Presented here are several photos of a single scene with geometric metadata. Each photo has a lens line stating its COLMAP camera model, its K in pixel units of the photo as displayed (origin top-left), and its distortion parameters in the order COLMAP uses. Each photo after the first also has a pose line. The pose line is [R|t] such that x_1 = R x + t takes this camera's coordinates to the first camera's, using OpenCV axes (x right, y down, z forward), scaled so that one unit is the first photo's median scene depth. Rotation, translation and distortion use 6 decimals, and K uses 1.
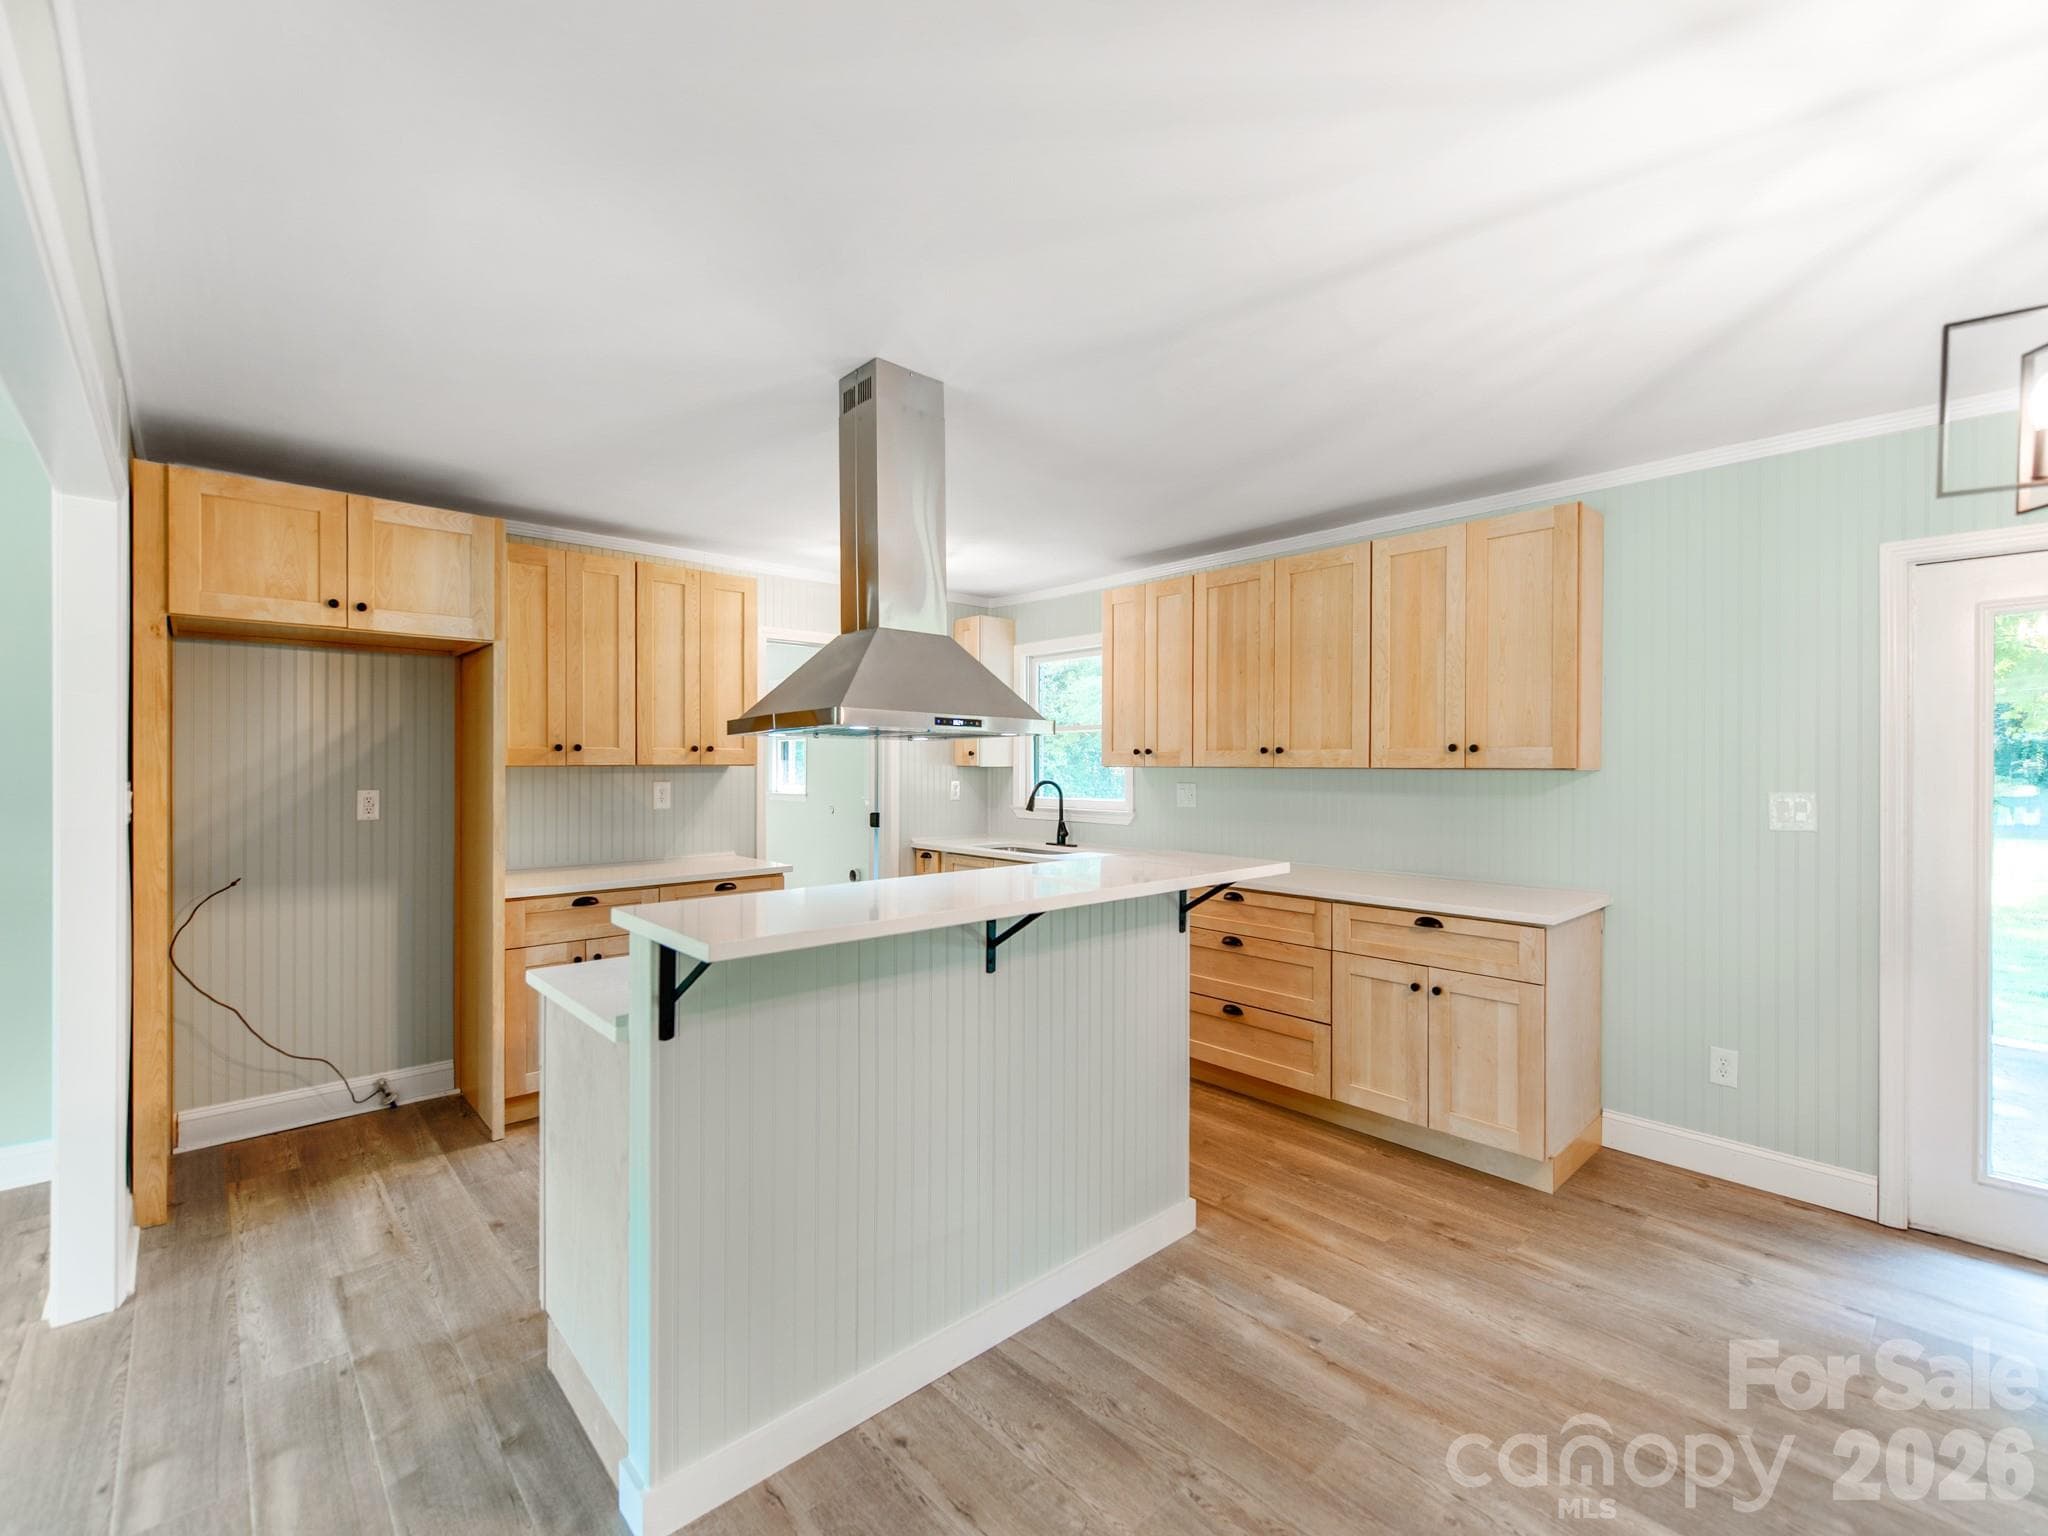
lens RADIAL K [[840.0, 0, 1035.4], [0, 840.0, 762.5], [0, 0, 1]] dist [-0.000784, -0.000414]
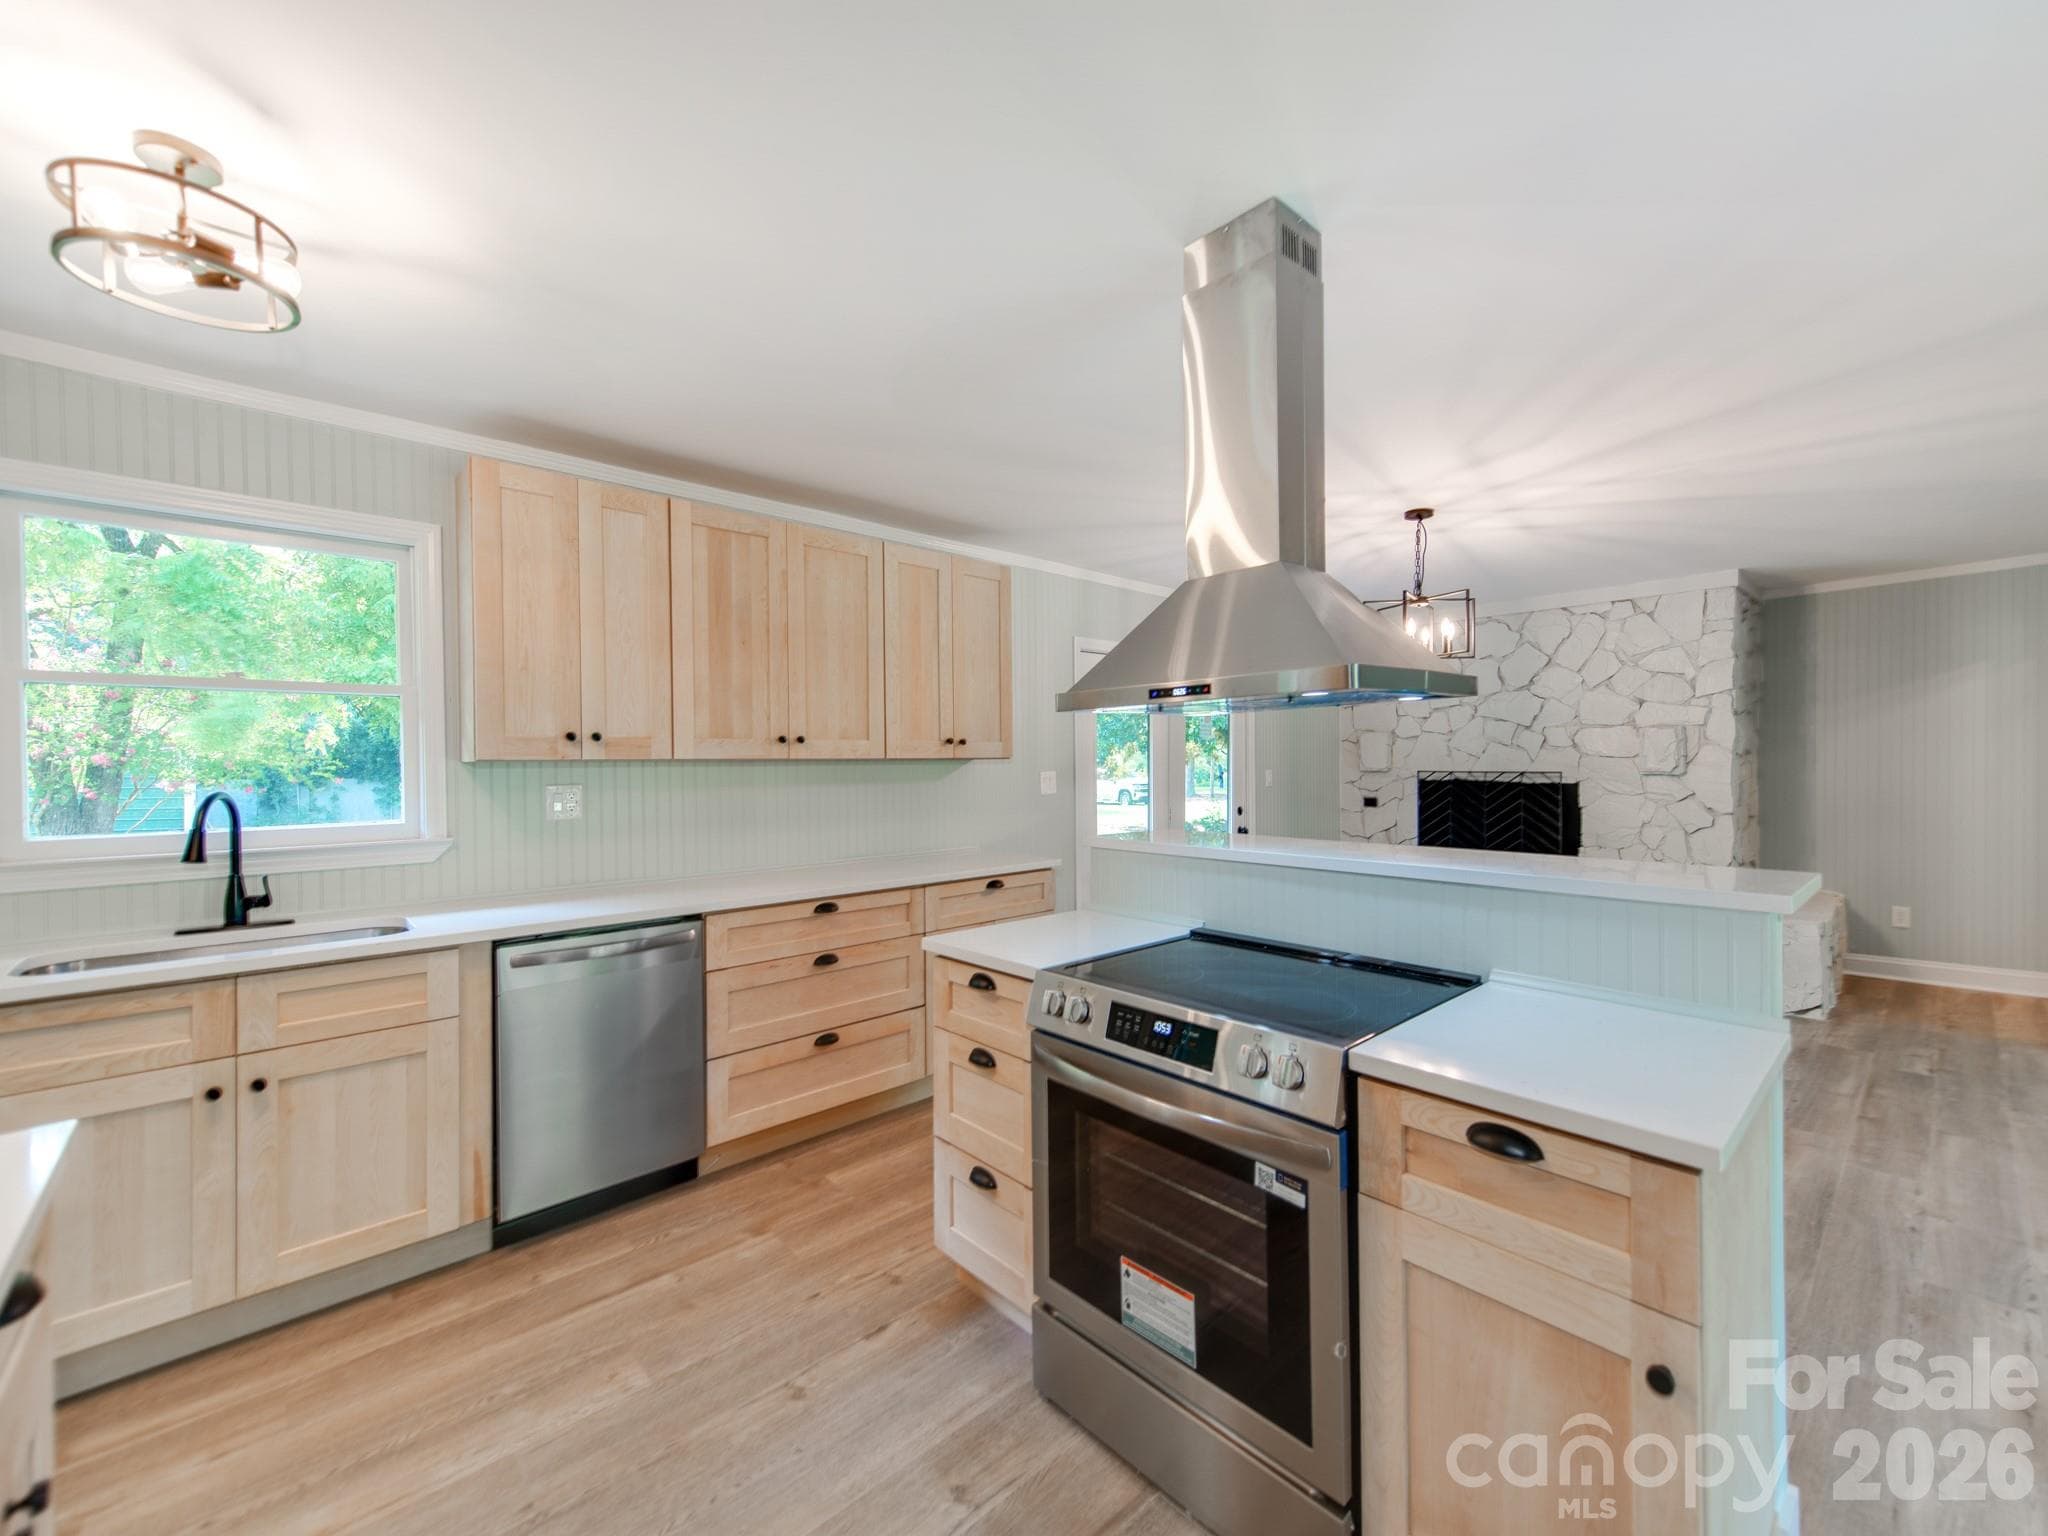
lens RADIAL K [[840.0, 0, 1035.4], [0, 840.0, 762.5], [0, 0, 1]] dist [-0.000784, -0.000414]
pose [[0.008300, 0.000837, 0.999965, -0.574495], [0.009384, 0.999956, -0.000915, 0.012313], [-0.999922, 0.009391, 0.008291, 0.714515]]
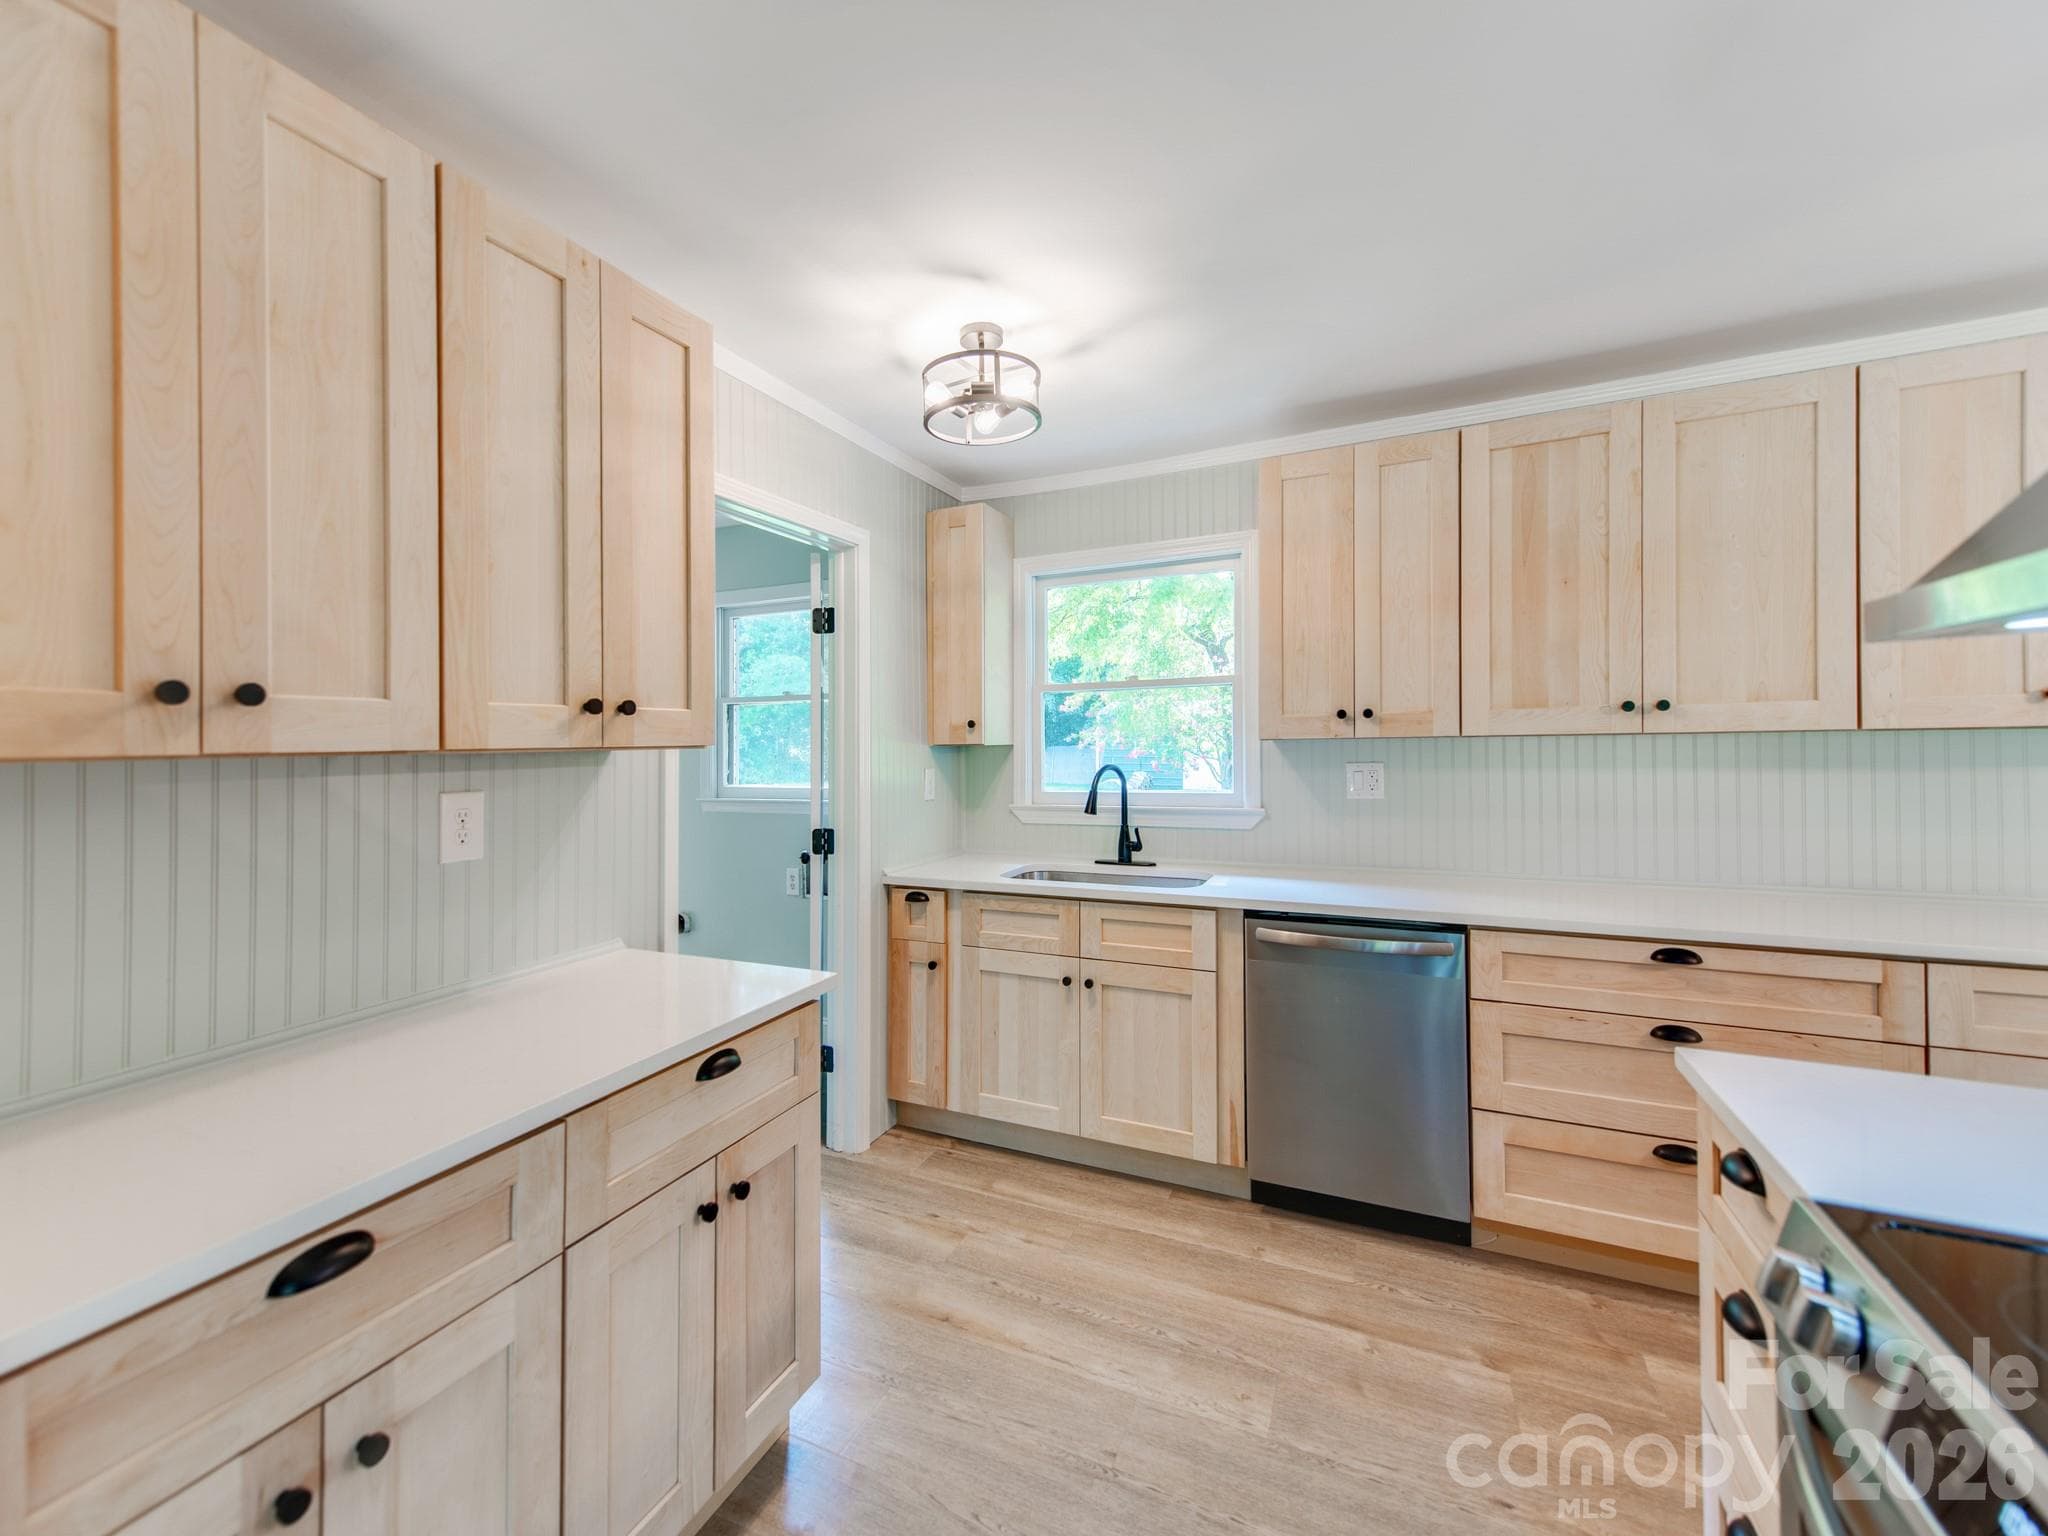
lens RADIAL K [[820.9, 0, 1004.3], [0, 820.9, 726.0], [0, 0, 1]] dist [0.006515, -0.000258]
pose [[0.933146, -0.009788, 0.359365, -0.368257], [0.017540, 0.999678, -0.018317, 0.003175], [-0.359070, 0.023396, 0.933017, 0.581616]]
